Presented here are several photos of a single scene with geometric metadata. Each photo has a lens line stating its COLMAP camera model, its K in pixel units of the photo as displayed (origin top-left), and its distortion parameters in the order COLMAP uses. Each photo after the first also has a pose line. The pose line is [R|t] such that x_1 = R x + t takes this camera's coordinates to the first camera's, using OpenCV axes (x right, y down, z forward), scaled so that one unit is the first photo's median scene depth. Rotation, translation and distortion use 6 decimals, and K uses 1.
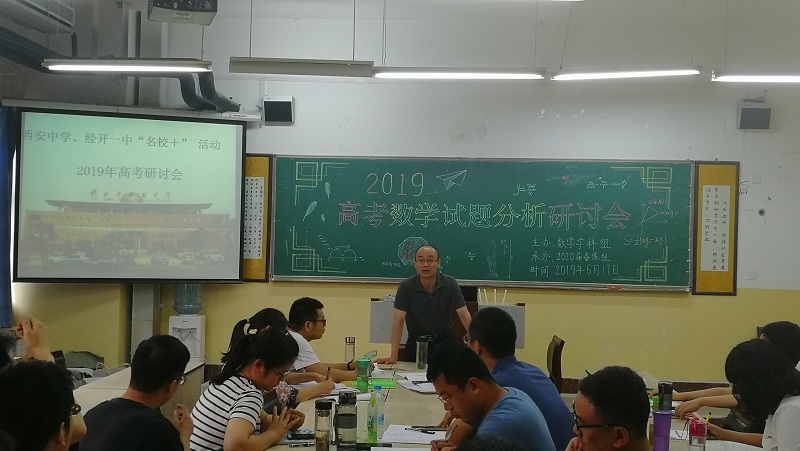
lens RADIAL K [[942.7, 0, 403.0], [0, 942.7, 229.4], [0, 0, 1]] dist [0.055600, 0.000000]
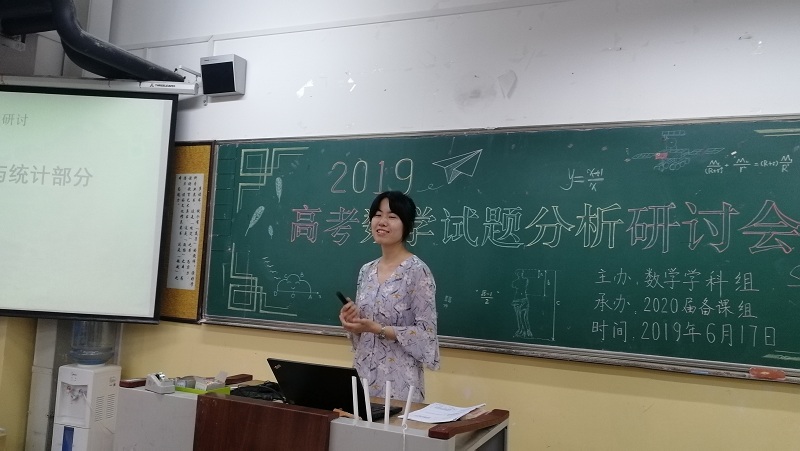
lens RADIAL K [[642.2, 0, 401.4], [0, 642.2, 224.6], [0, 0, 1]] dist [-0.007366, 0.009909]
pose [[0.942882, 0.000928, -0.333125, 0.153907], [-0.028903, 0.996453, -0.079033, 0.016544], [0.331870, 0.084147, 0.939564, 0.615037]]
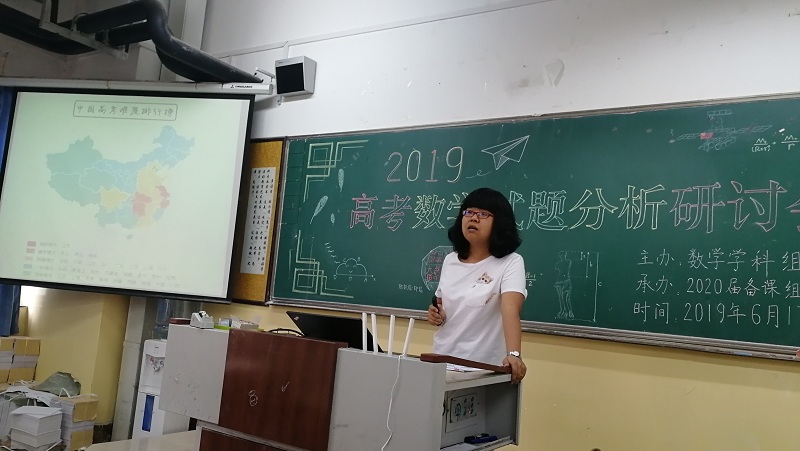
lens RADIAL K [[642.2, 0, 402.7], [0, 642.2, 228.3], [0, 0, 1]] dist [-0.007366, 0.009909]
pose [[0.880925, 0.000428, -0.473256, 0.191160], [-0.061281, 0.991684, -0.113173, 0.046811], [0.469271, 0.128699, 0.873625, 0.614846]]
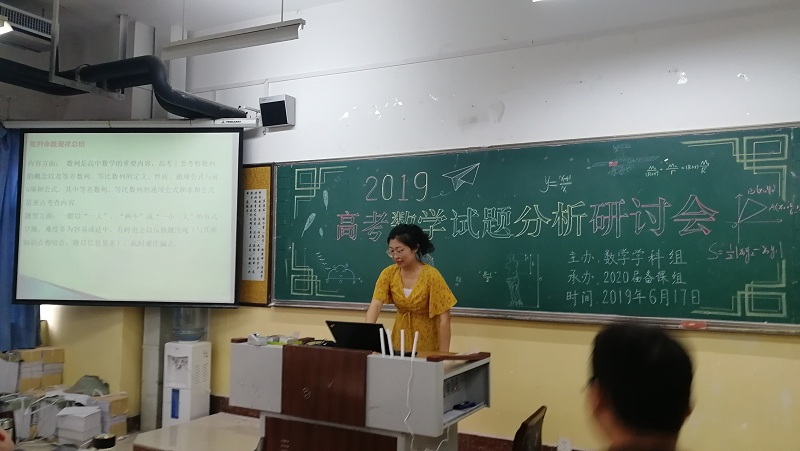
lens RADIAL K [[642.2, 0, 400.9], [0, 642.2, 229.1], [0, 0, 1]] dist [-0.007366, 0.009909]
pose [[0.916860, -0.031954, -0.397928, 0.213933], [0.011668, 0.998511, -0.053297, 0.016807], [0.399038, 0.044223, 0.915867, 0.506497]]
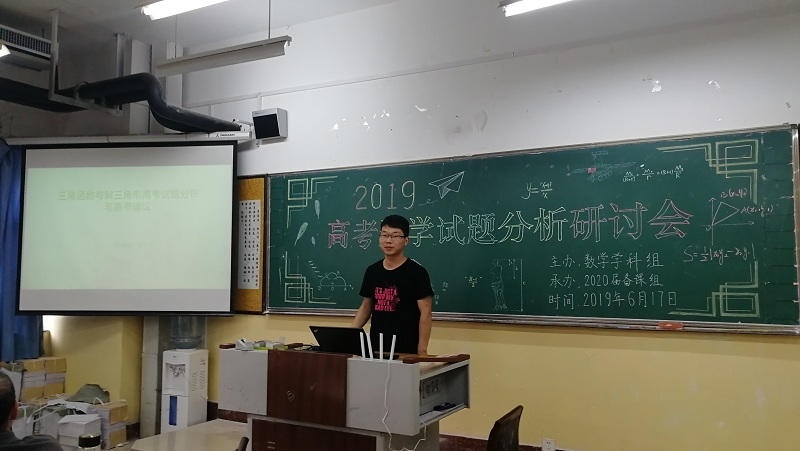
lens RADIAL K [[642.2, 0, 402.4], [0, 642.2, 225.5], [0, 0, 1]] dist [-0.007366, 0.009909]
pose [[0.911923, -0.052647, -0.406971, 0.235639], [0.025706, 0.997117, -0.071389, 0.018296], [0.409556, 0.054640, 0.910647, 0.499964]]
